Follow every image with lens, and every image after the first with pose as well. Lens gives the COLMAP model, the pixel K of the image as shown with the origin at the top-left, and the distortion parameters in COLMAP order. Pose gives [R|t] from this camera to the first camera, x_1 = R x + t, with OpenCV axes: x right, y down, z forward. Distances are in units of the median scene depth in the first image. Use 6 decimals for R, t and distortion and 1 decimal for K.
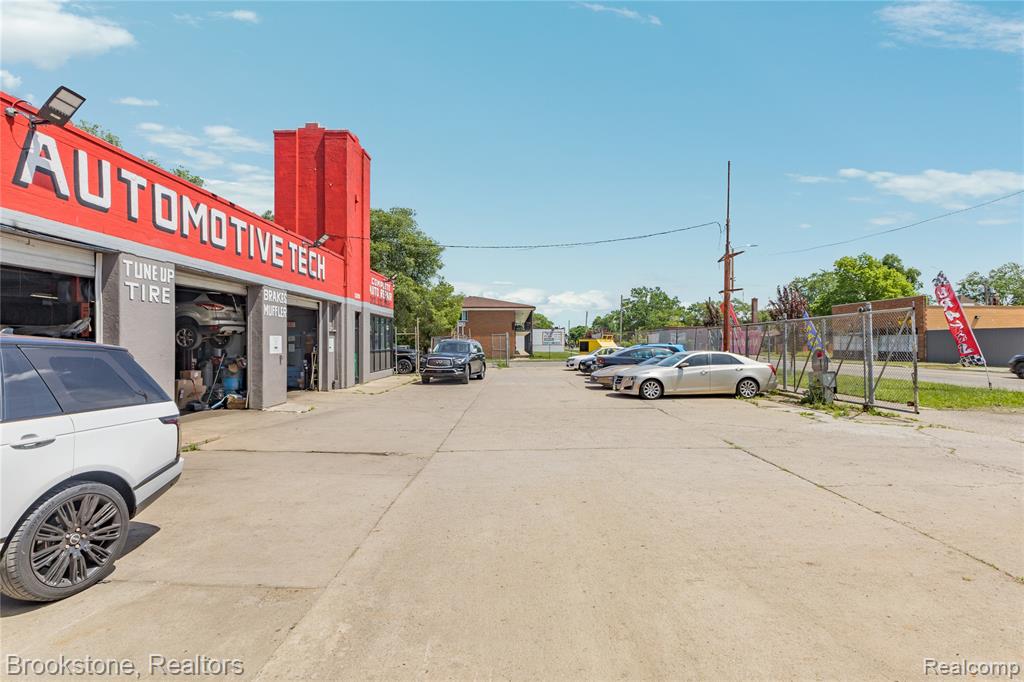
lens RADIAL K [[493.2, 0, 512.0], [0, 493.2, 341.0], [0, 0, 1]] dist [0.000973, -0.000028]
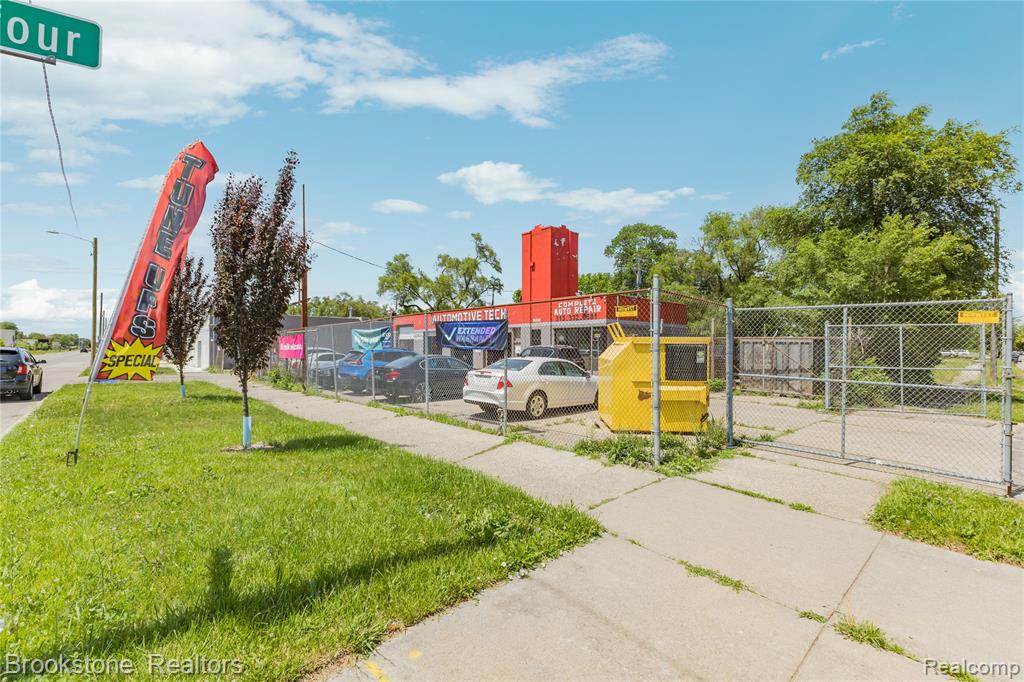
lens RADIAL K [[442.4, 0, 513.2], [0, 442.4, 338.3], [0, 0, 1]] dist [0.014174, -0.000072]
pose [[-0.727553, -0.017826, -0.685820, 1.392870], [0.001391, 0.999622, -0.027458, 0.020251], [0.686050, -0.020931, -0.727253, 3.663756]]
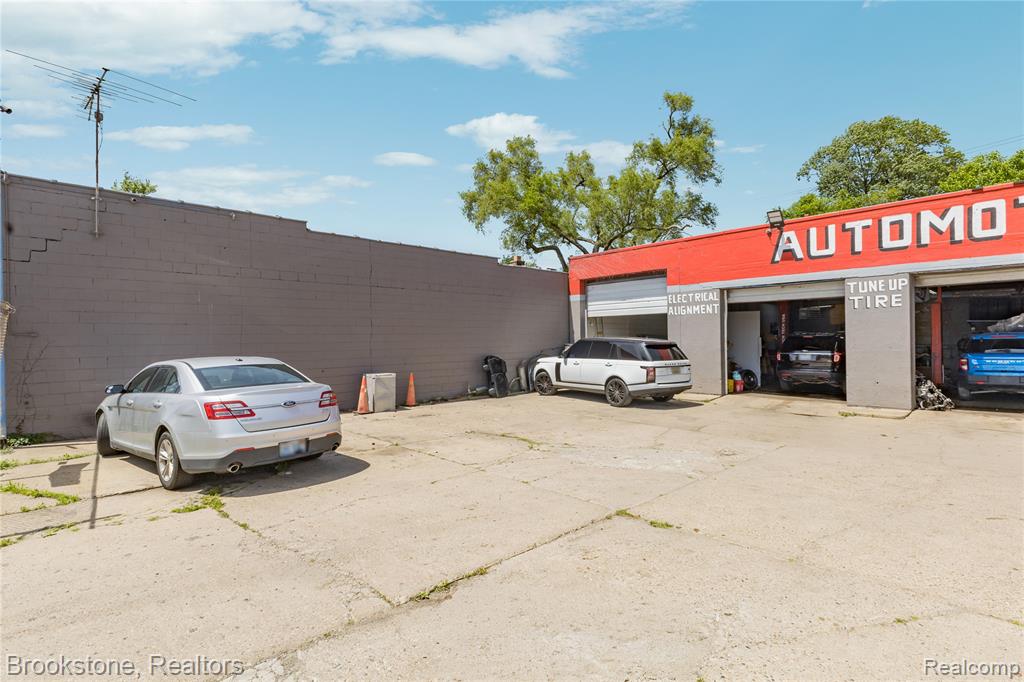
lens RADIAL K [[493.2, 0, 512.0], [0, 493.2, 341.0], [0, 0, 1]] dist [0.000973, -0.000028]
pose [[-0.715751, 0.008186, -0.698307, 0.749224], [0.012977, 0.999915, -0.001580, 0.001060], [0.698235, -0.010193, -0.715796, 1.021875]]
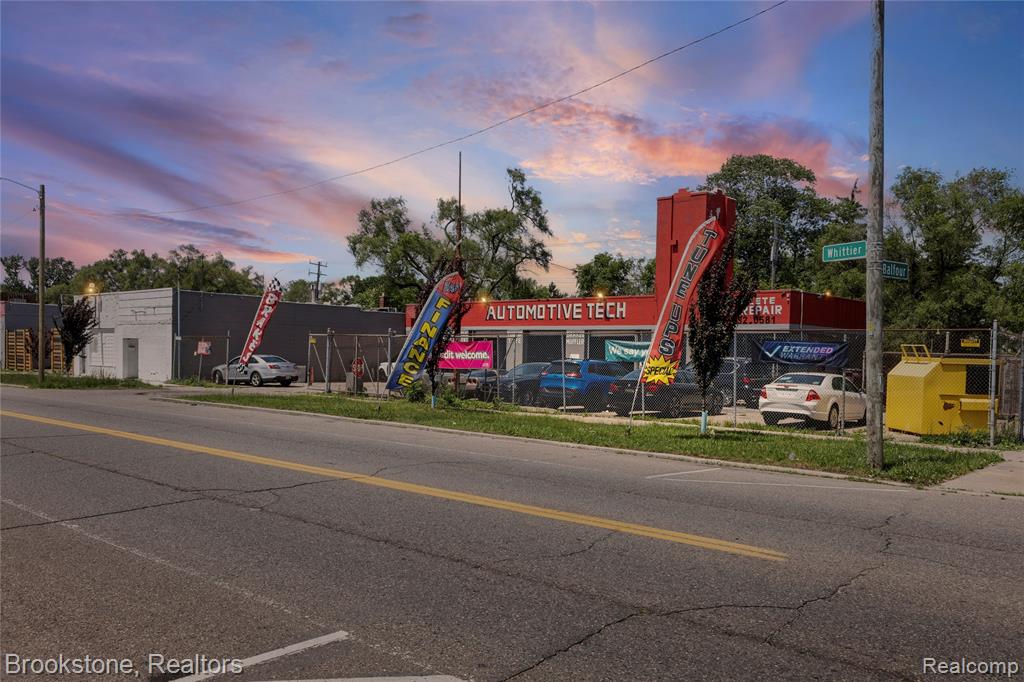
lens RADIAL K [[866.1, 0, 512.1], [0, 866.1, 365.9], [0, 0, 1]] dist [0.010452, 0.000668]
pose [[-0.669538, -0.005587, -0.742757, 2.761747], [-0.017651, 0.999809, 0.008391, 0.014105], [0.742568, 0.018729, -0.669509, 3.810654]]
